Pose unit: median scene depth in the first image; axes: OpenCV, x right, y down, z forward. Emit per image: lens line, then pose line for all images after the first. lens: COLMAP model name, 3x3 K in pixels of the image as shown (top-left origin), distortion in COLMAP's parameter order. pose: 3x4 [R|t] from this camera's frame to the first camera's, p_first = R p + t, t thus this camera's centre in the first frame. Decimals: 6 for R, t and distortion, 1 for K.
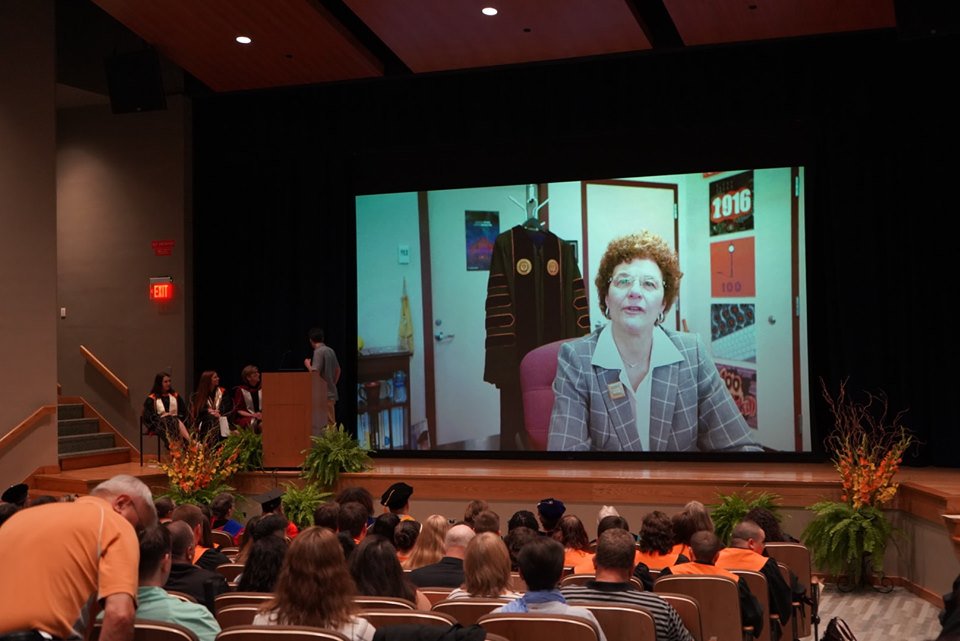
lens RADIAL K [[1495.5, 0, 479.8], [0, 1495.5, 321.3], [0, 0, 1]] dist [0.004218, 0.000000]
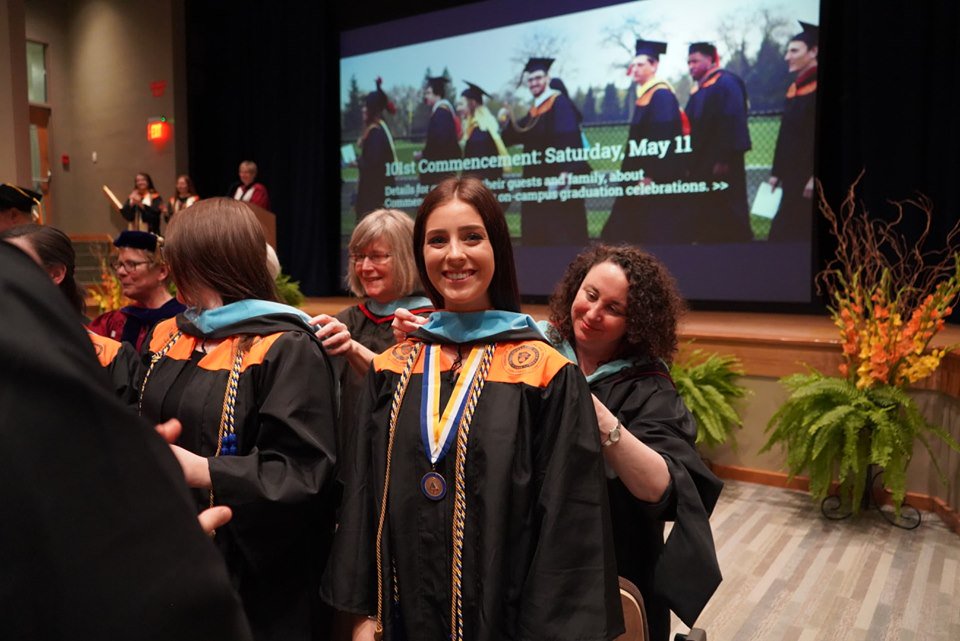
lens RADIAL K [[781.7, 0, 480.3], [0, 781.7, 328.0], [0, 0, 1]] dist [-0.003436, 0.002484]
pose [[0.973966, 0.035236, -0.223939, 0.170117], [-0.009677, 0.993408, 0.114221, 0.066078], [0.226487, -0.109080, 0.967887, 0.658622]]
